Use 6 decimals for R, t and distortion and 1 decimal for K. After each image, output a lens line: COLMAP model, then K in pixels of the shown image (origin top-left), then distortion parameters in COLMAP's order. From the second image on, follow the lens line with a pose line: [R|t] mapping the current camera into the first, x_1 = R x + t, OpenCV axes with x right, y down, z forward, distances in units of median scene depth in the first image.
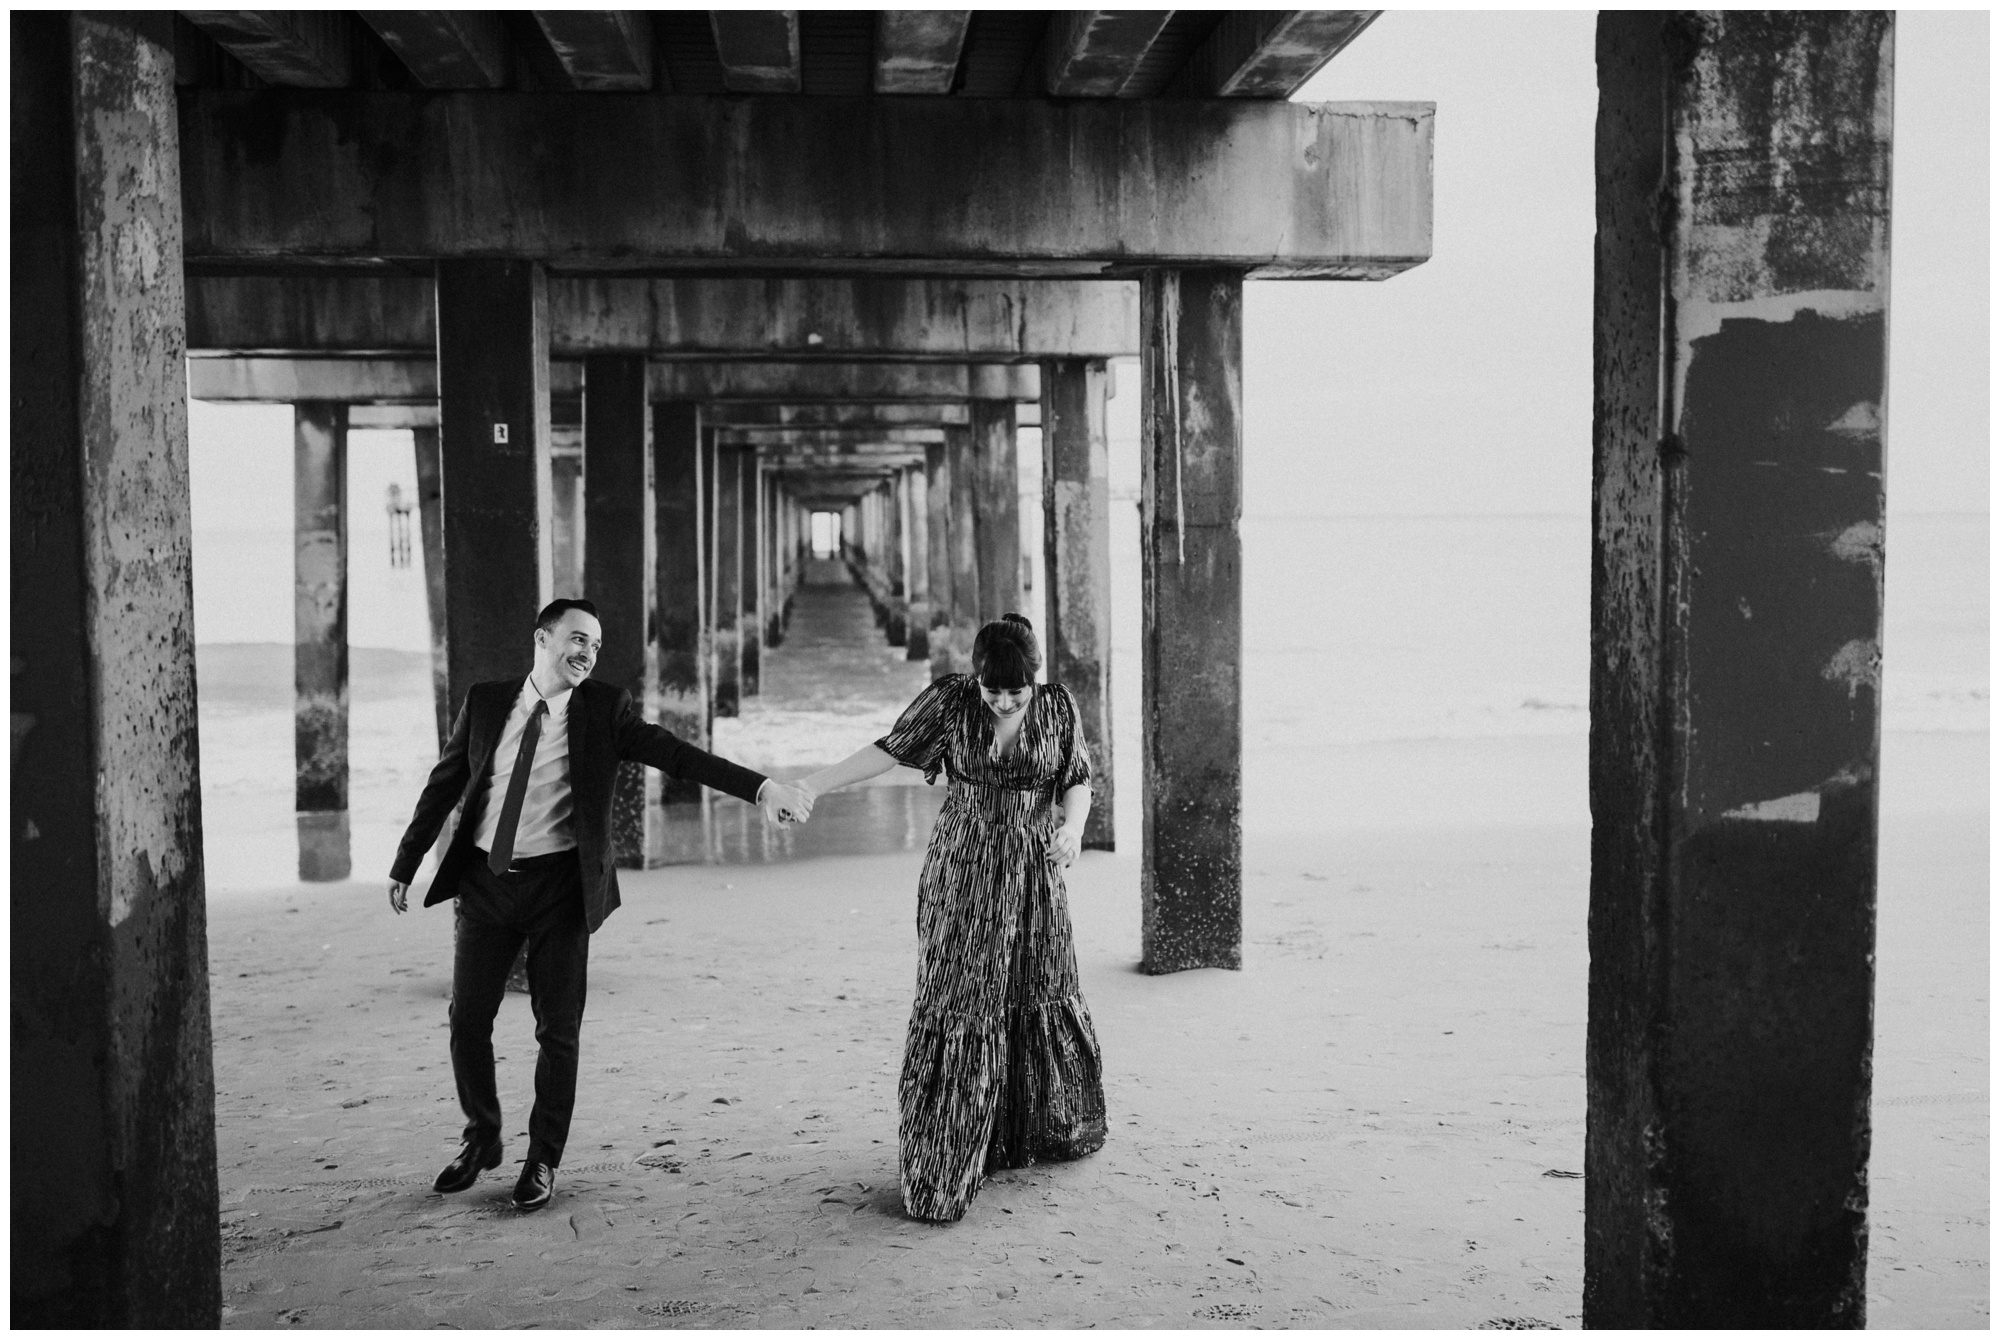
lens RADIAL K [[2010.5, 0, 1040.9], [0, 2010.5, 655.2], [0, 0, 1]] dist [-0.008006, -0.019926]
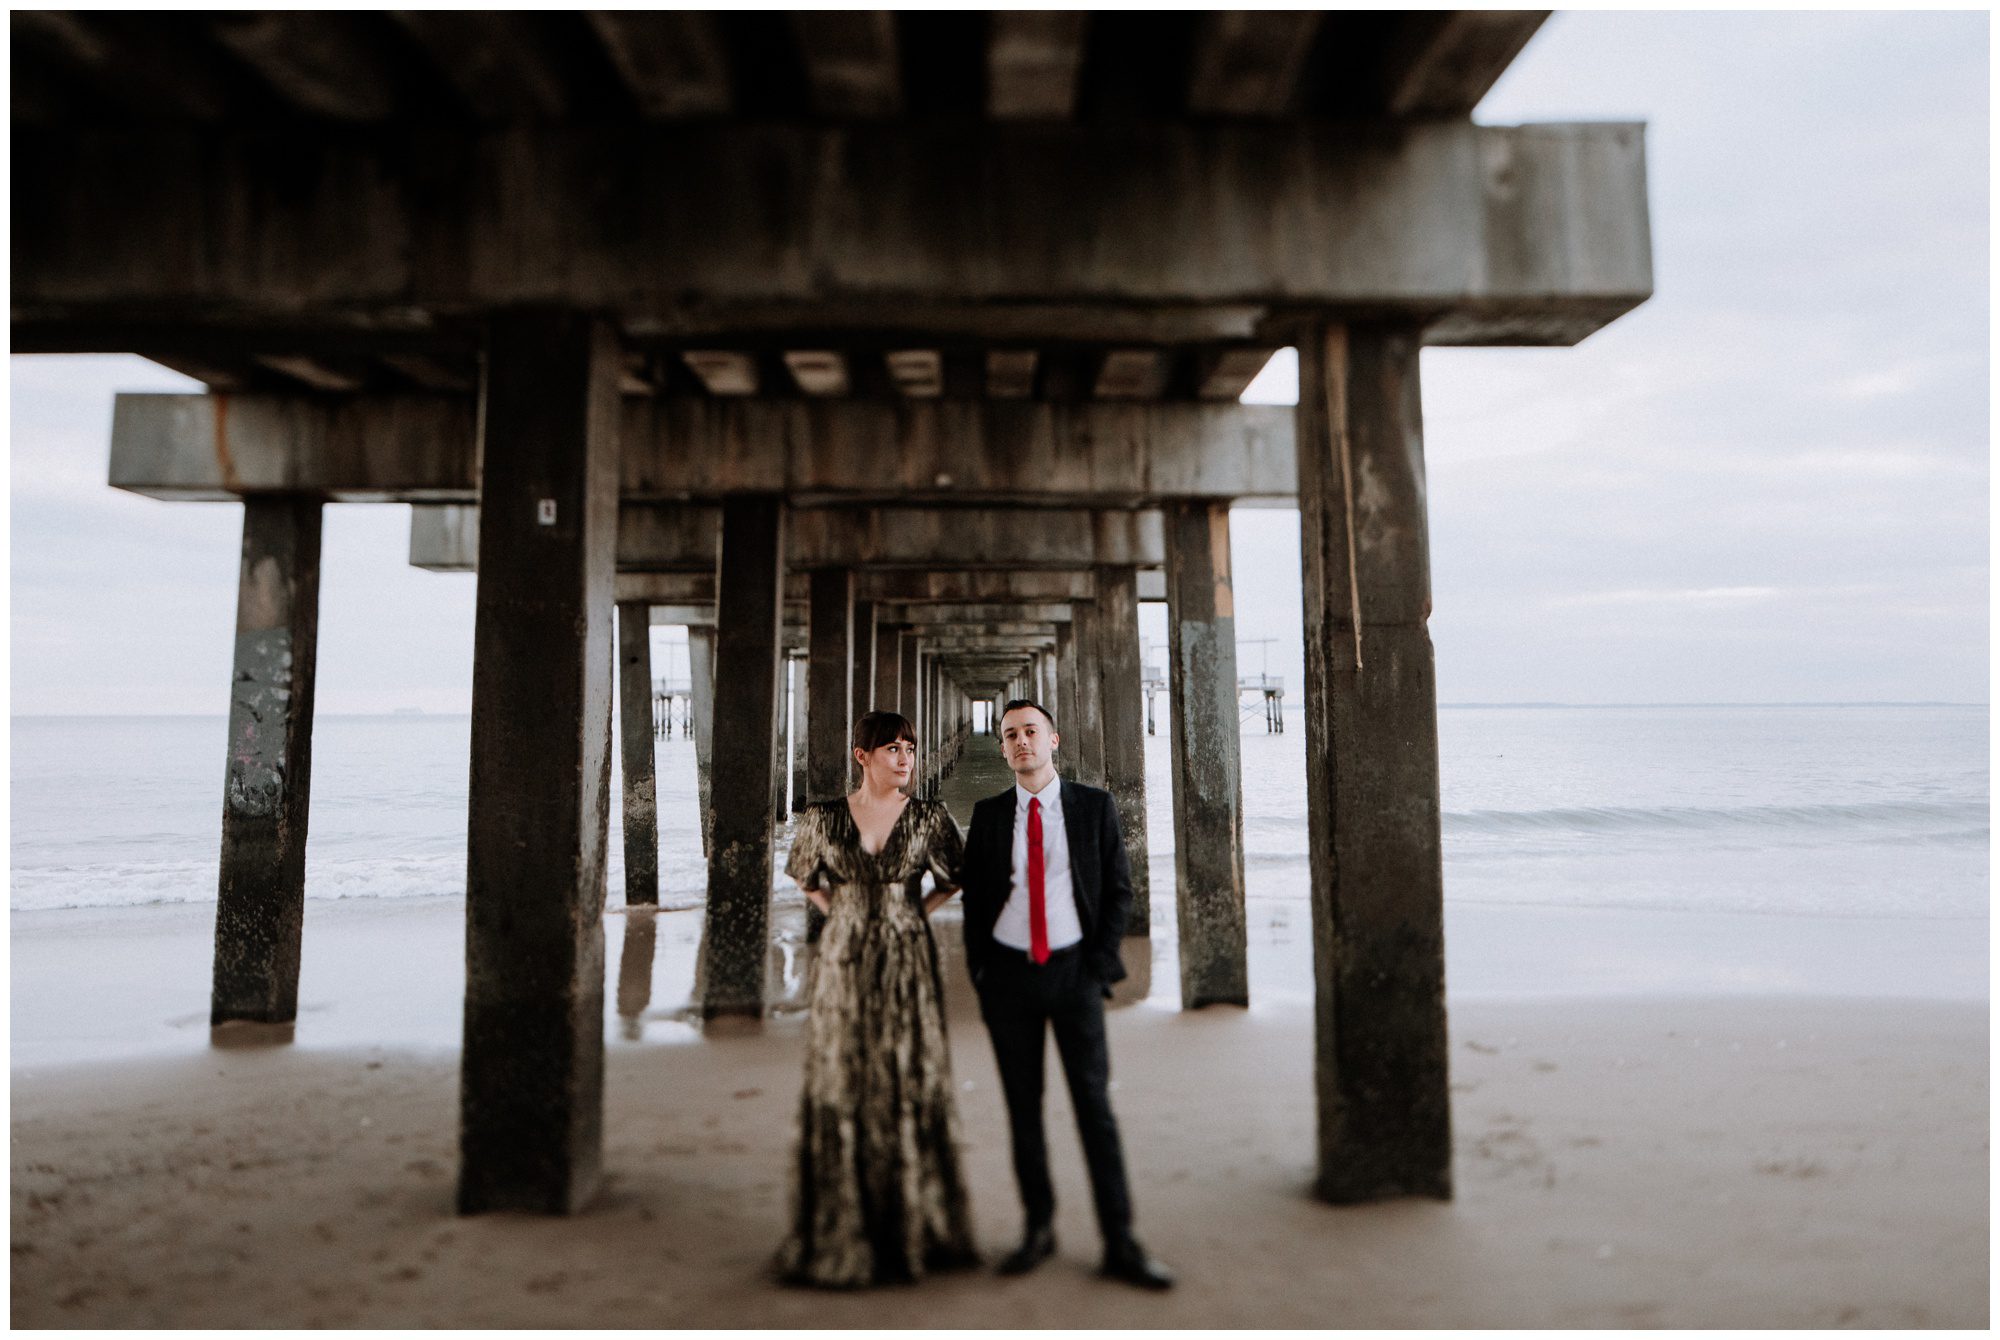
lens RADIAL K [[1532.8, 0, 993.8], [0, 1532.8, 486.0], [0, 0, 1]] dist [-0.011928, -0.003568]
pose [[0.995104, -0.012643, -0.098020, -0.015834], [-0.008007, 0.978210, -0.207465, 0.011249], [0.098507, 0.207234, 0.973319, 0.364184]]
